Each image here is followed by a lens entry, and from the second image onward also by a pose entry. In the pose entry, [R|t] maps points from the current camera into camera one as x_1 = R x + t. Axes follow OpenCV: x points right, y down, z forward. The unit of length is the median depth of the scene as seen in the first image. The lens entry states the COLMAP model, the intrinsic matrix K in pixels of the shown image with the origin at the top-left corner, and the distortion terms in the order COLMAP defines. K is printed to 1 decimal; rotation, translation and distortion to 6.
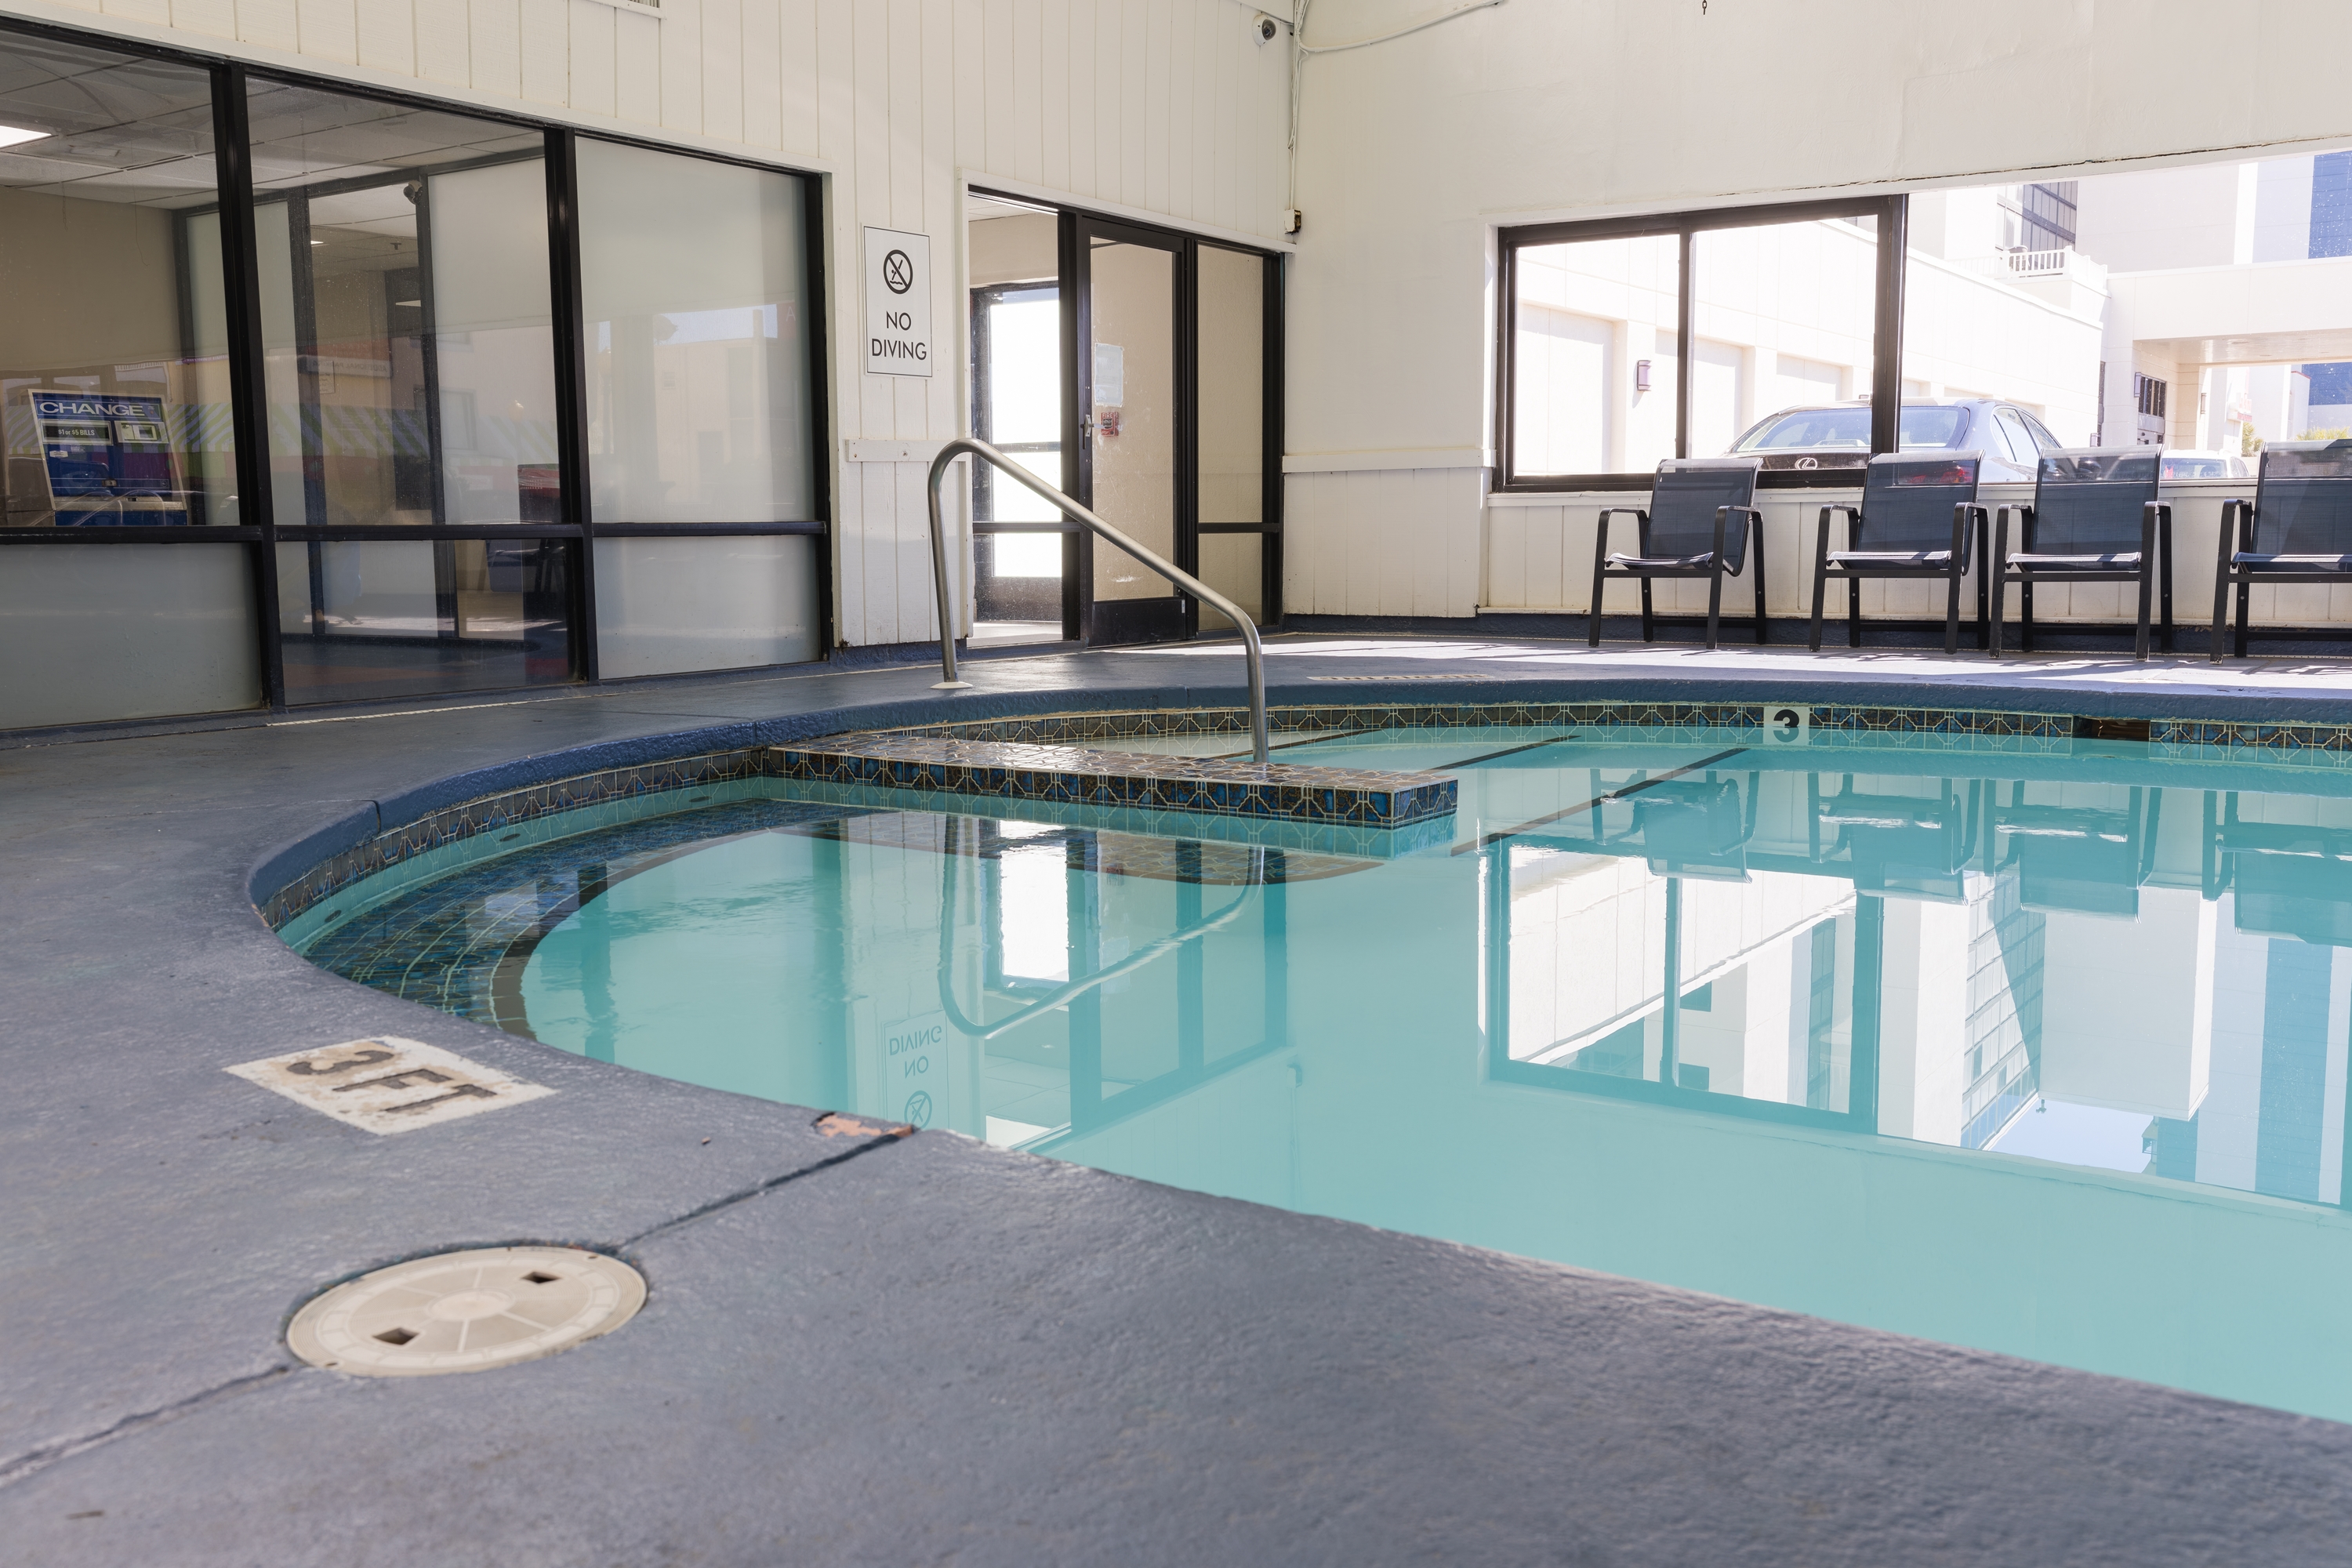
lens RADIAL K [[2172.1, 0, 1176.0], [0, 2172.1, 784.0], [0, 0, 1]] dist [0.003679, 0.002904]
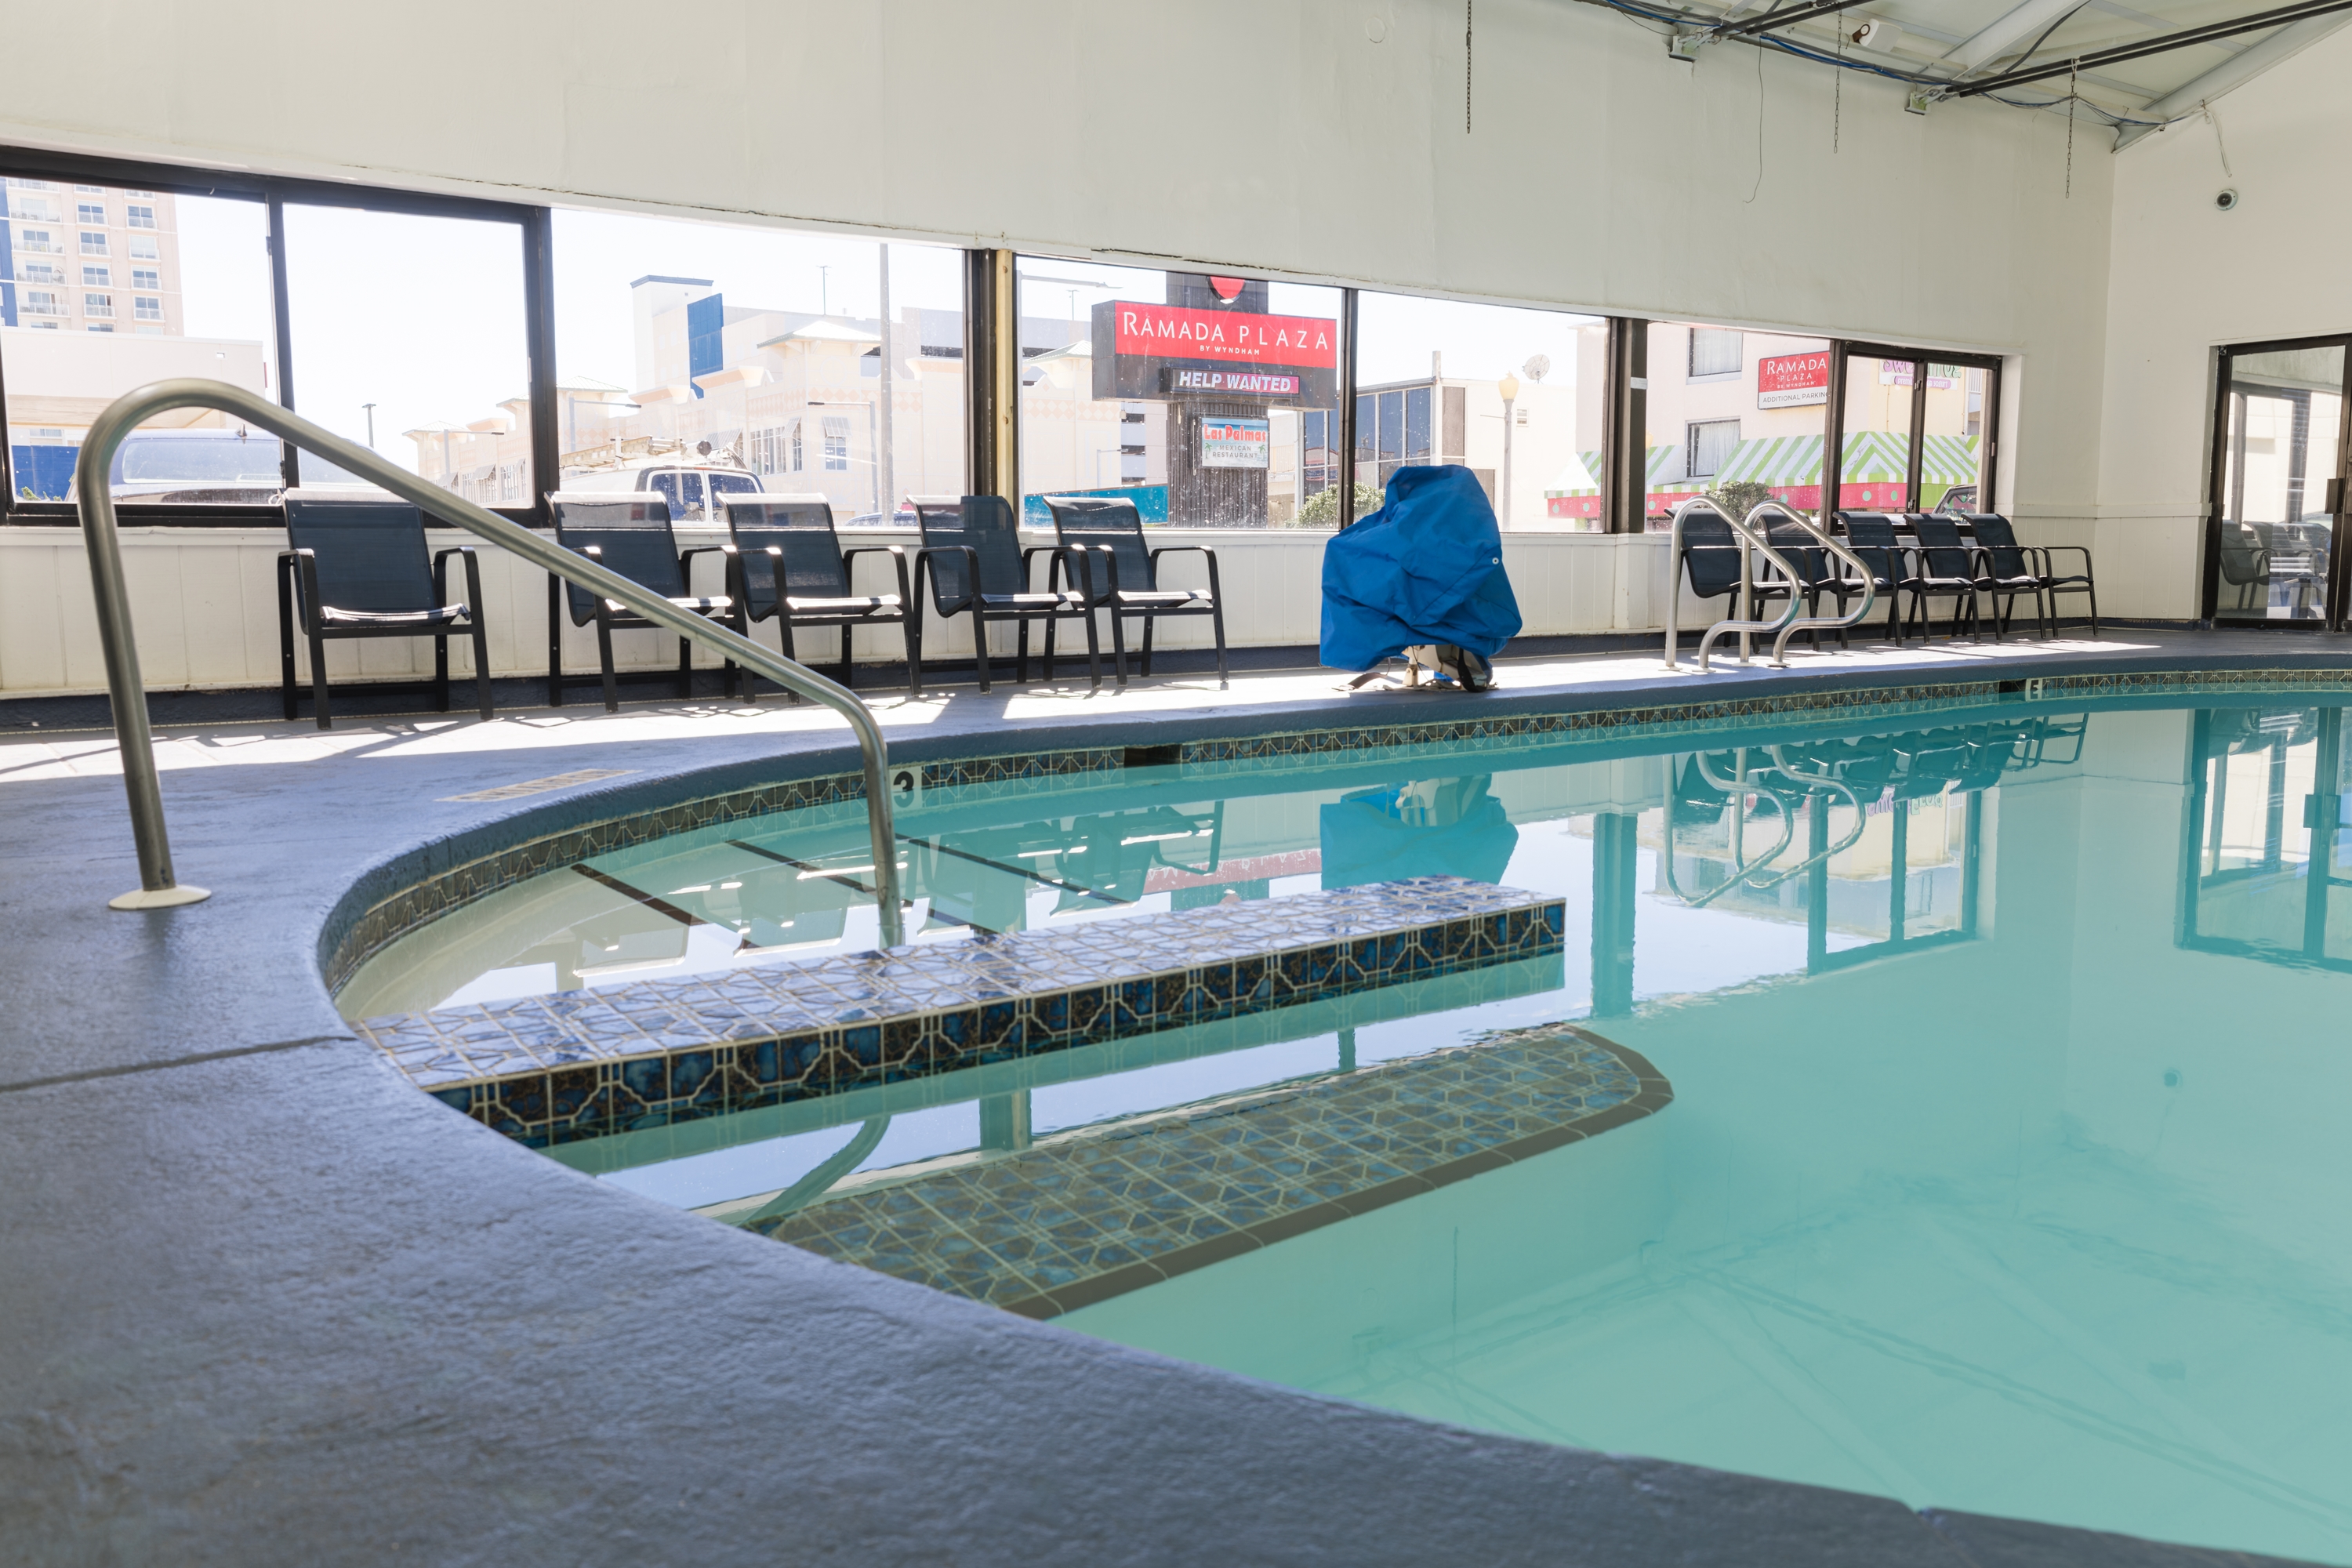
lens RADIAL K [[1797.6, 0, 1176.0], [0, 1797.6, 784.0], [0, 0, 1]] dist [0.008262, 0.003479]
pose [[0.387128, -0.104724, 0.916059, -0.348734], [0.122445, 0.990568, 0.061496, -0.061373], [-0.913860, 0.088360, 0.396299, 0.621604]]
